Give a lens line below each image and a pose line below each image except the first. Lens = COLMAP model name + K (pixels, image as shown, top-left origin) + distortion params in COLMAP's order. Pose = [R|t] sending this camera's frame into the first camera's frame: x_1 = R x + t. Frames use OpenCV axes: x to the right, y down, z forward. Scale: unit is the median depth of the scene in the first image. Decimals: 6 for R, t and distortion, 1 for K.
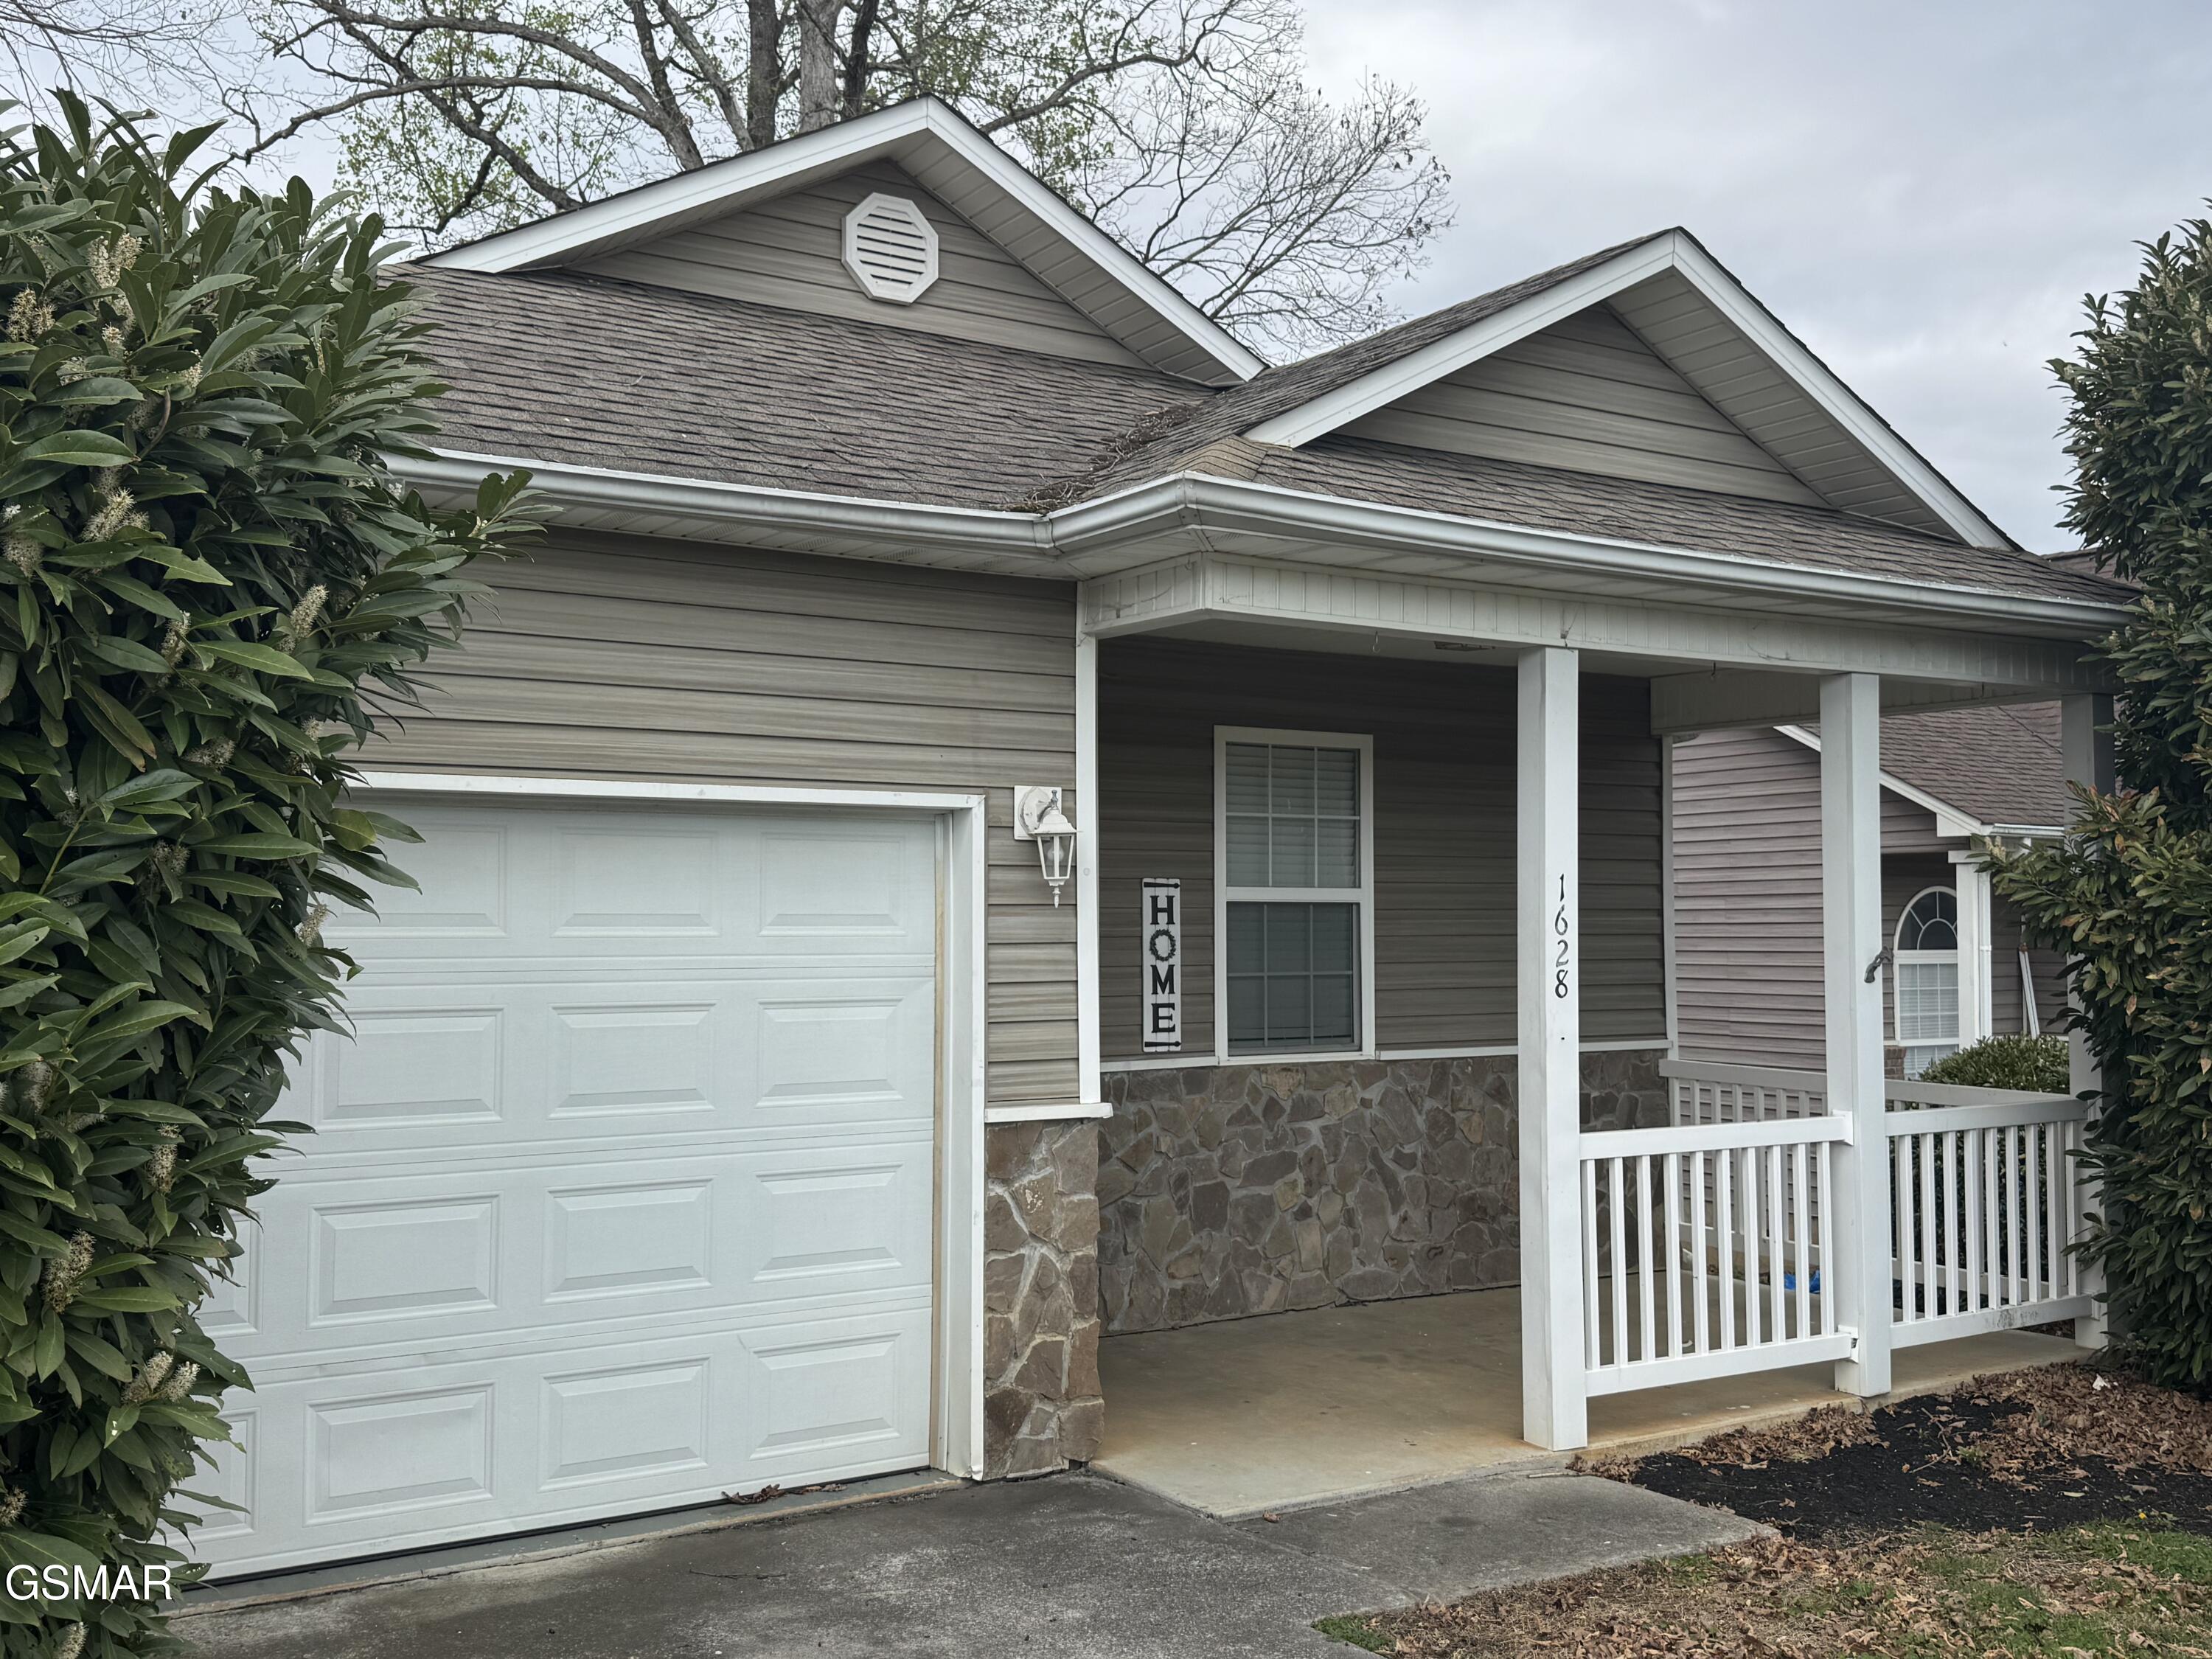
lens RADIAL K [[2110.1, 0, 1121.8], [0, 2110.1, 841.2], [0, 0, 1]] dist [0.208186, -0.463820]
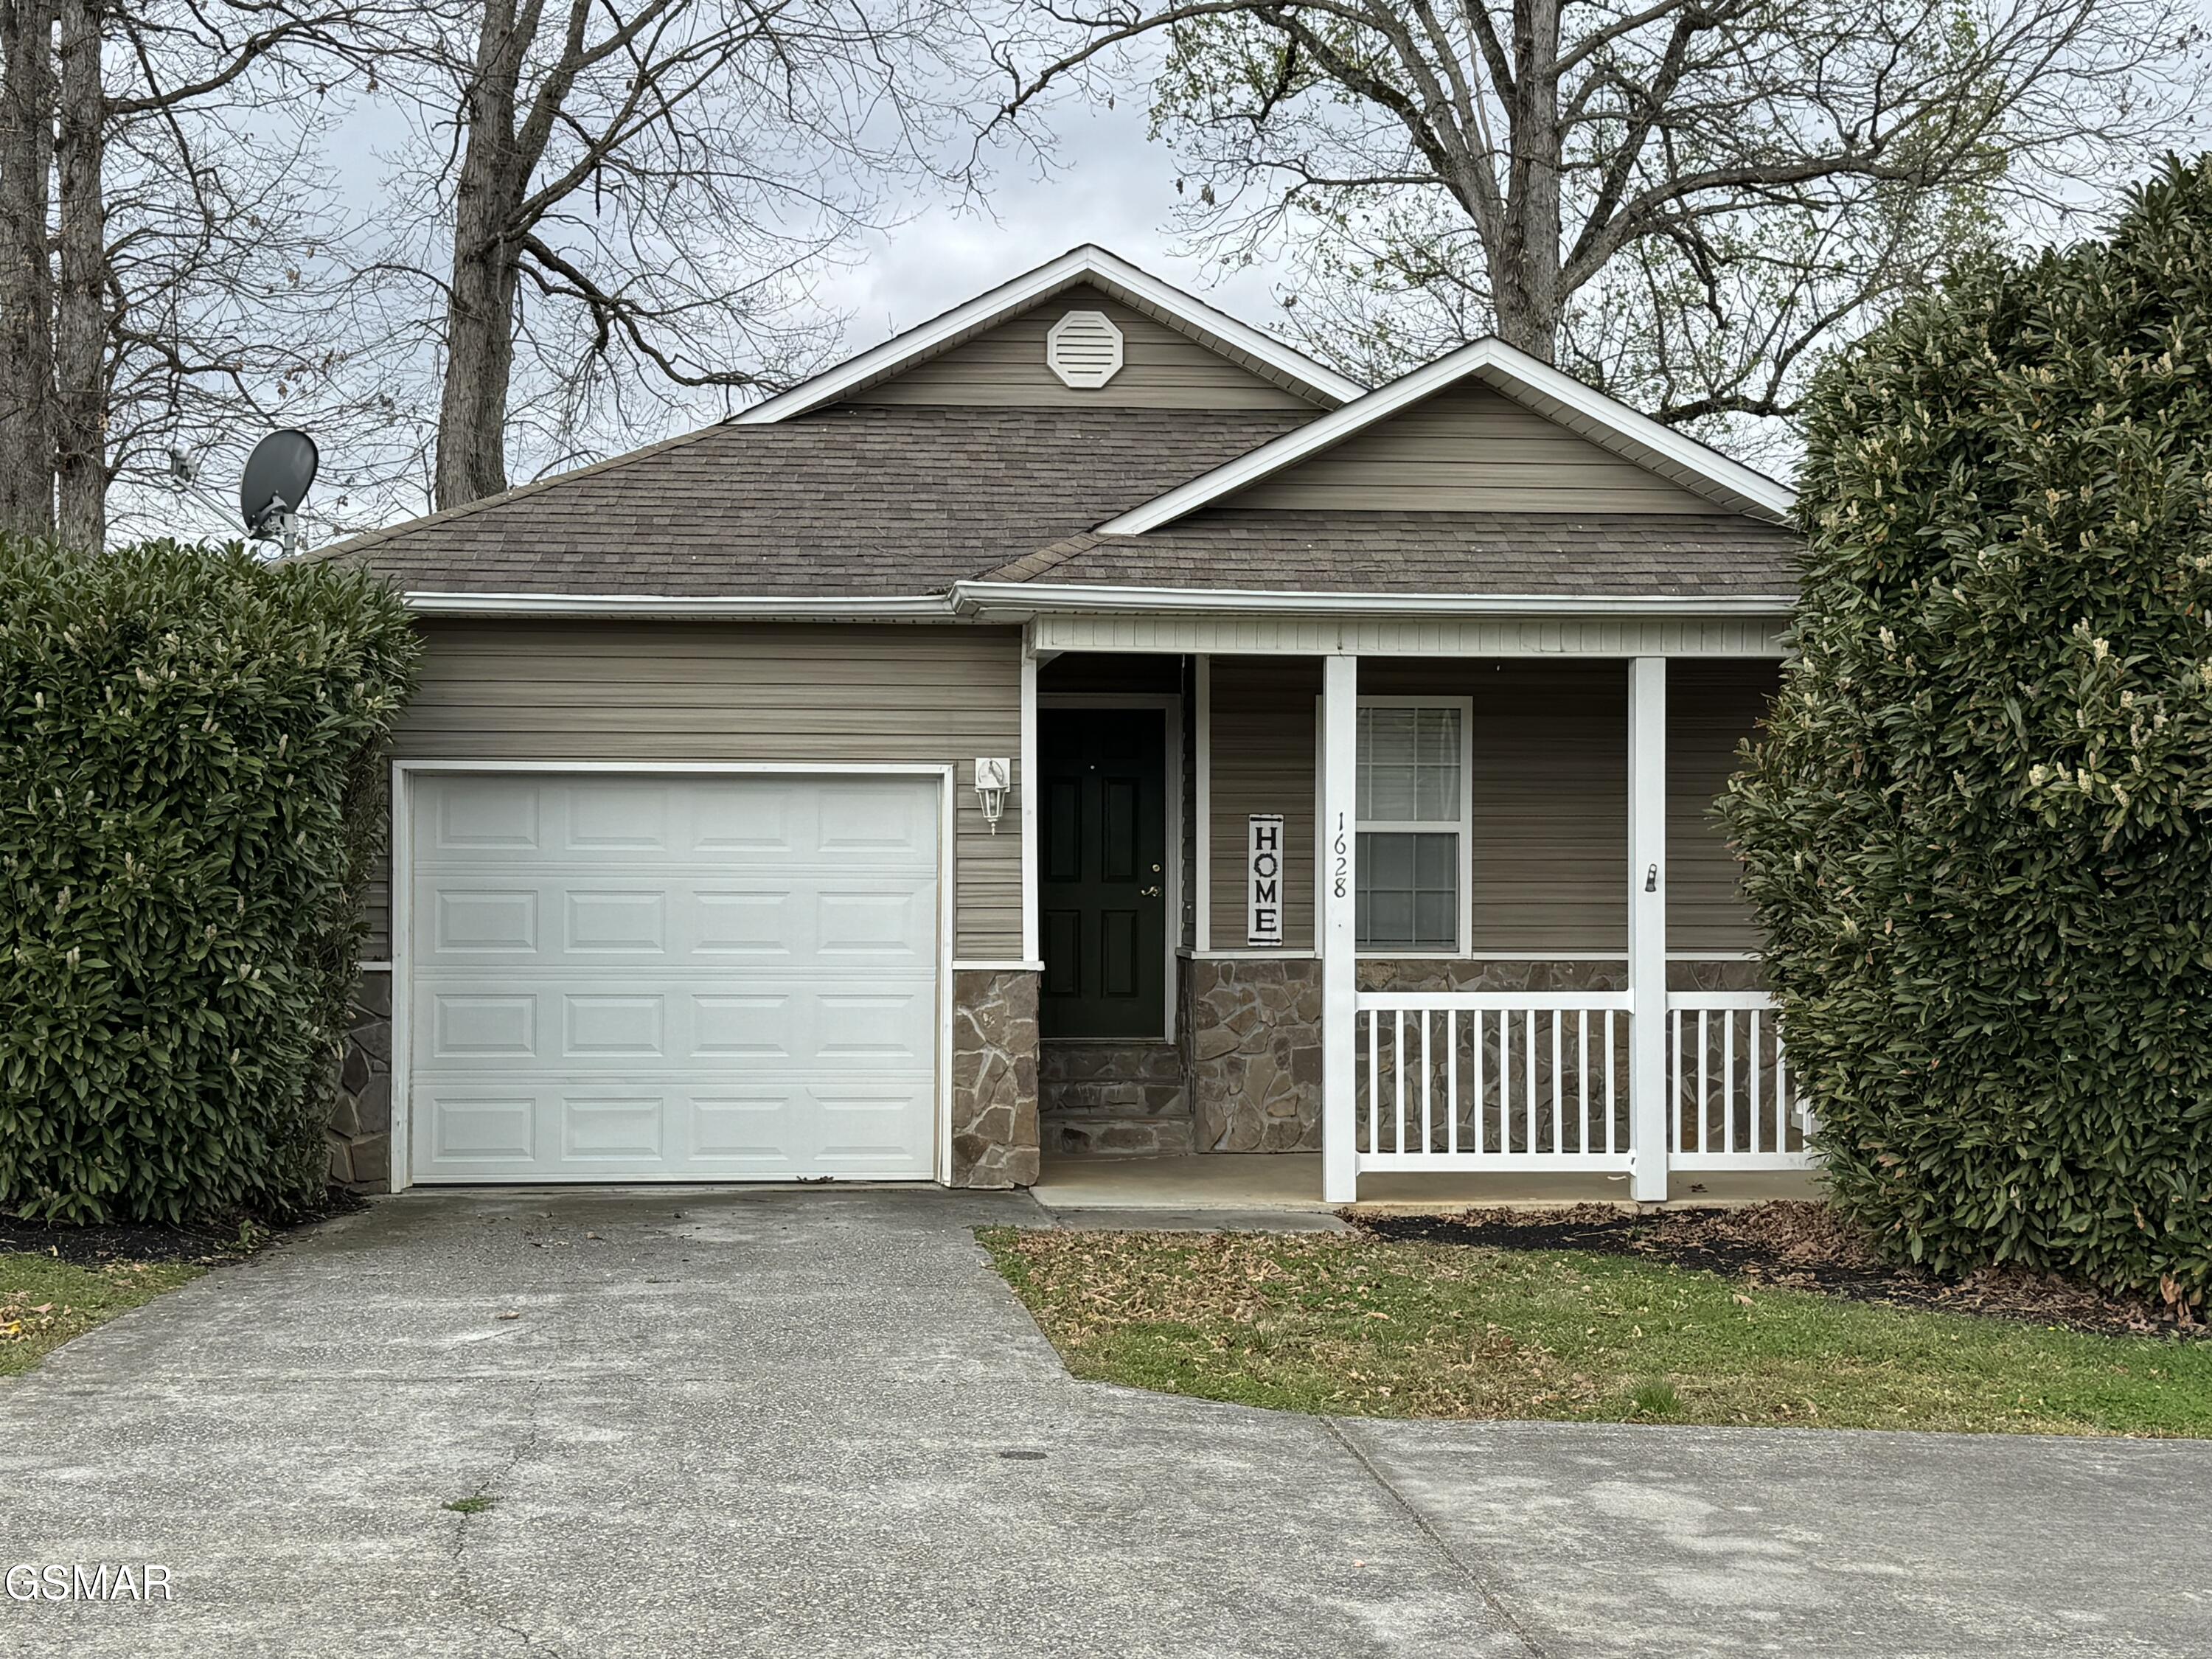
lens RADIAL K [[3070.6, 0, 1106.0], [0, 3070.6, 829.5], [0, 0, 1]] dist [0.161451, -0.073785]
pose [[0.880610, -0.001337, -0.473840, 1.102009], [0.014031, 0.999631, 0.023255, -0.024590], [0.473634, -0.027127, 0.880304, -0.955390]]
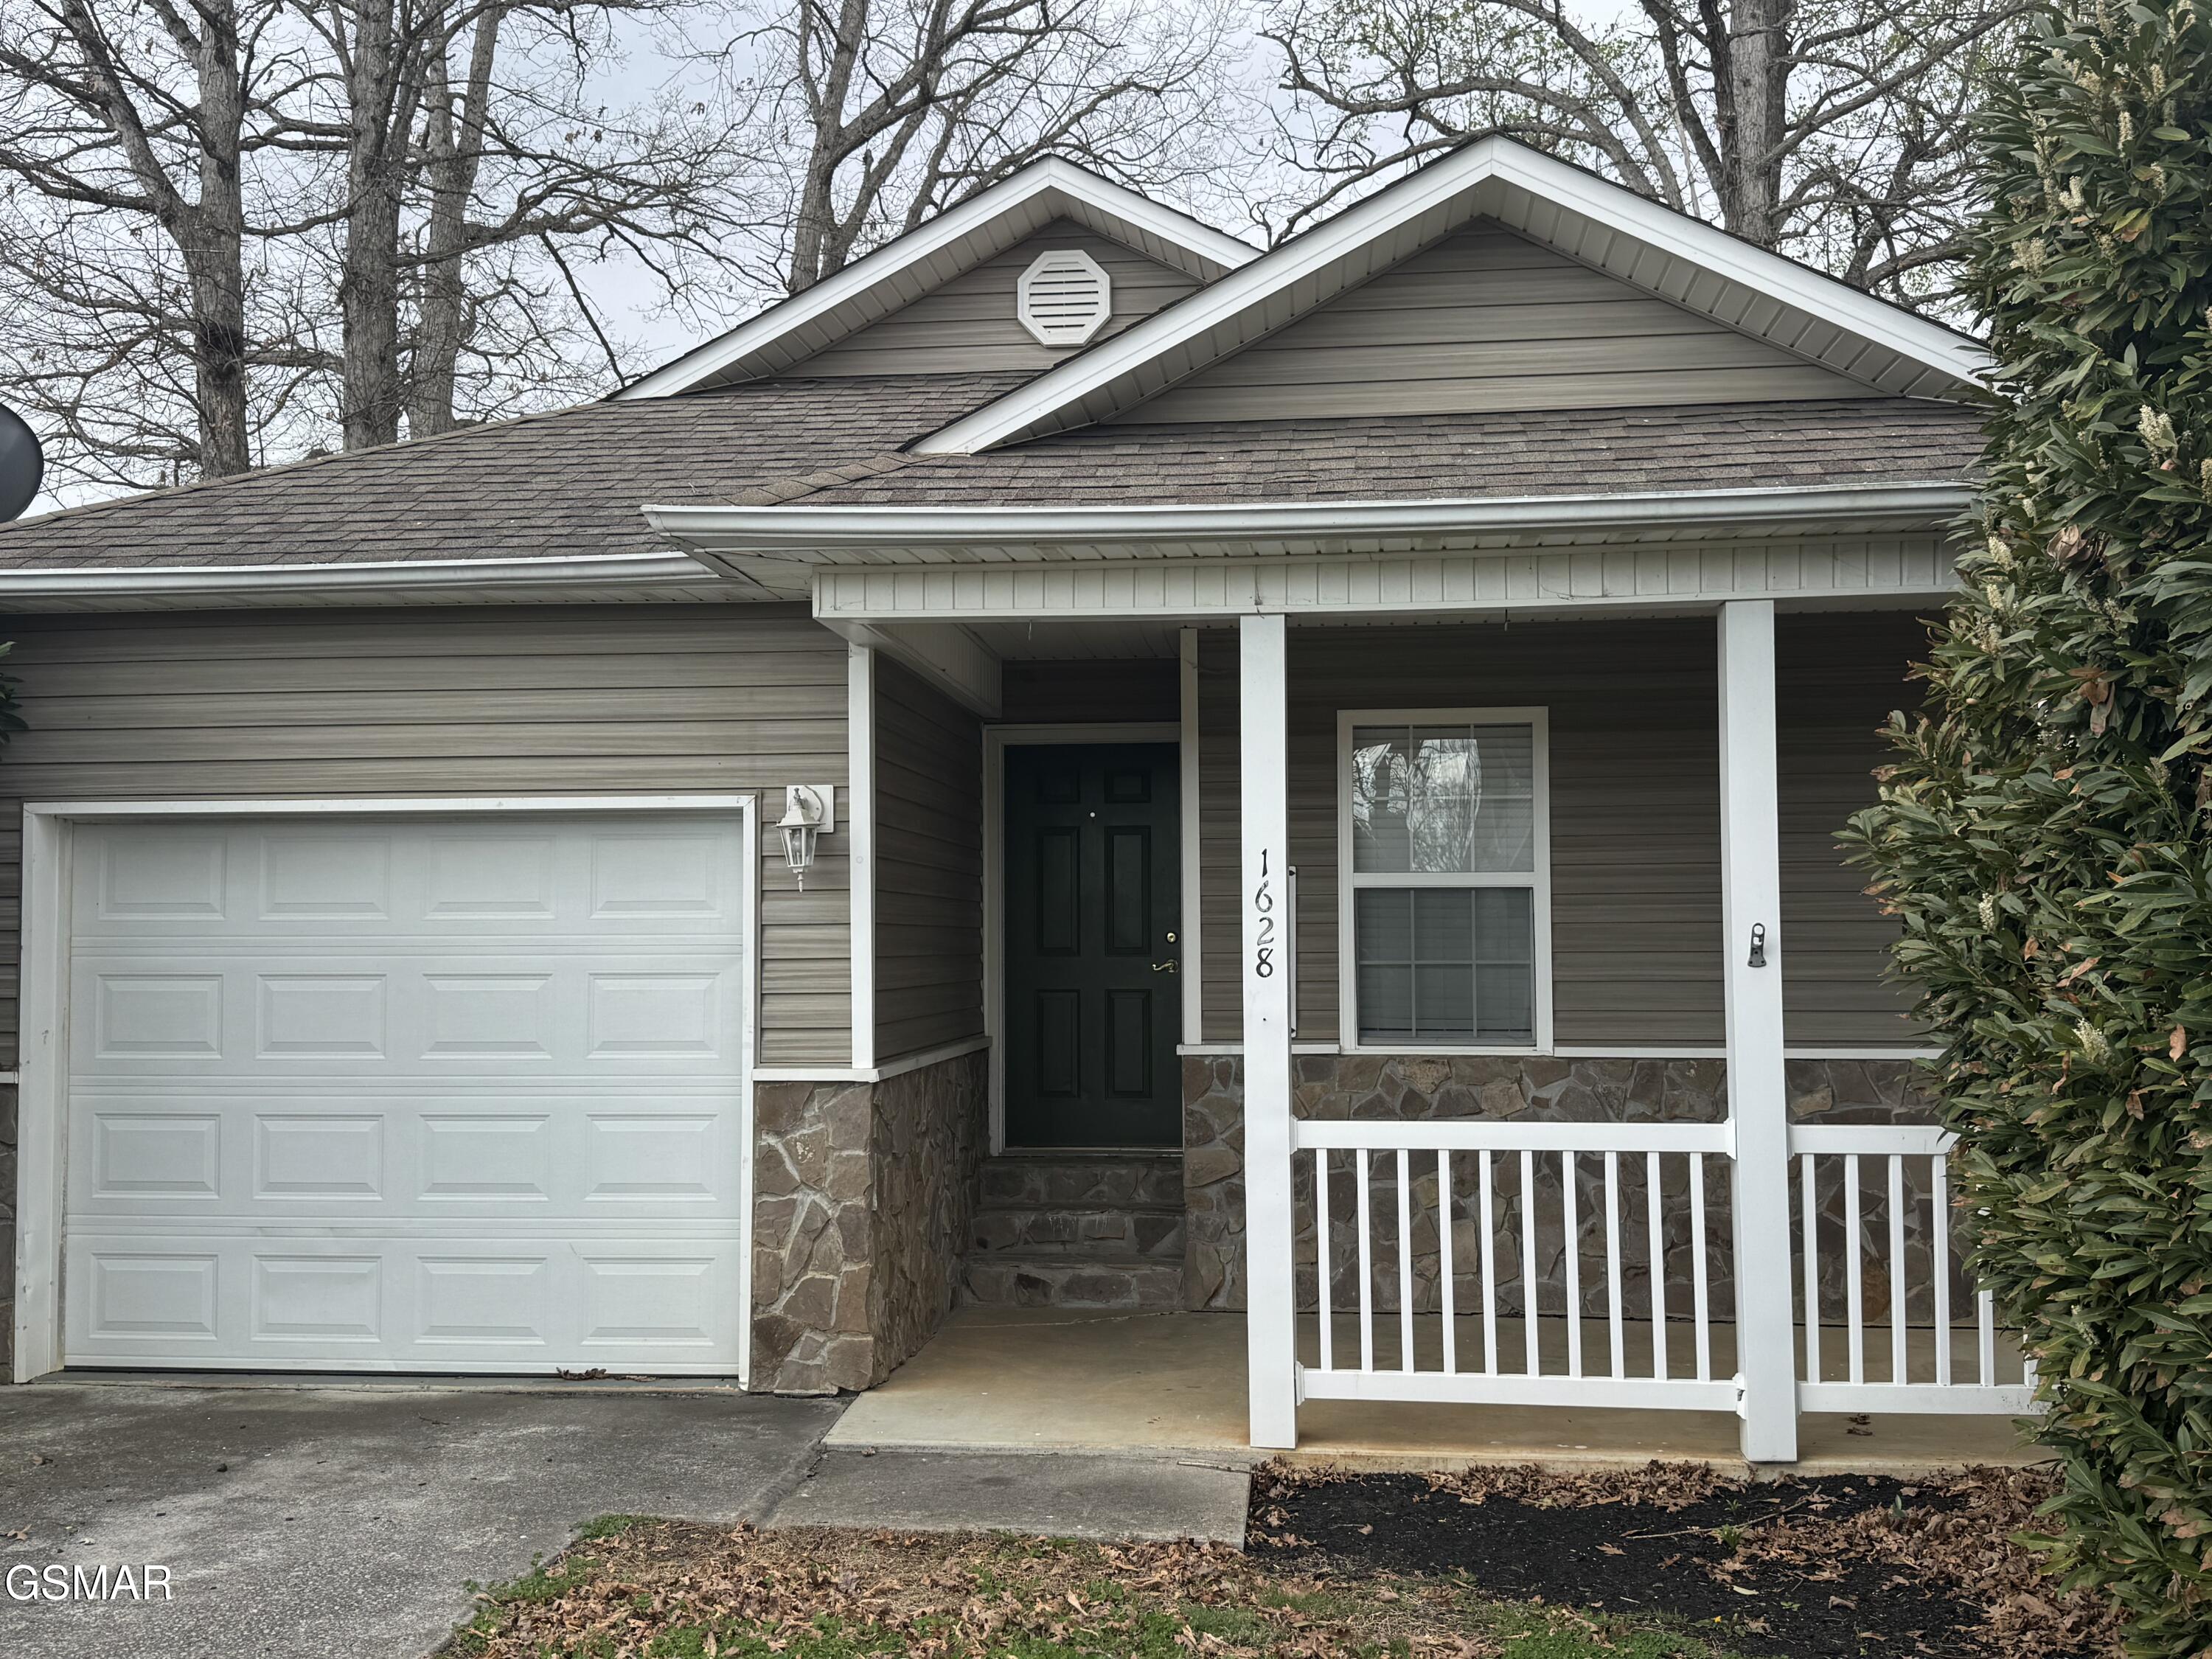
lens RADIAL K [[2110.1, 0, 1121.8], [0, 2110.1, 841.2], [0, 0, 1]] dist [0.208186, -0.463820]
pose [[0.775695, -0.032810, -0.630254, 0.792974], [0.028427, 0.999451, -0.017044, 0.027594], [0.630467, -0.004695, 0.776202, 0.225773]]
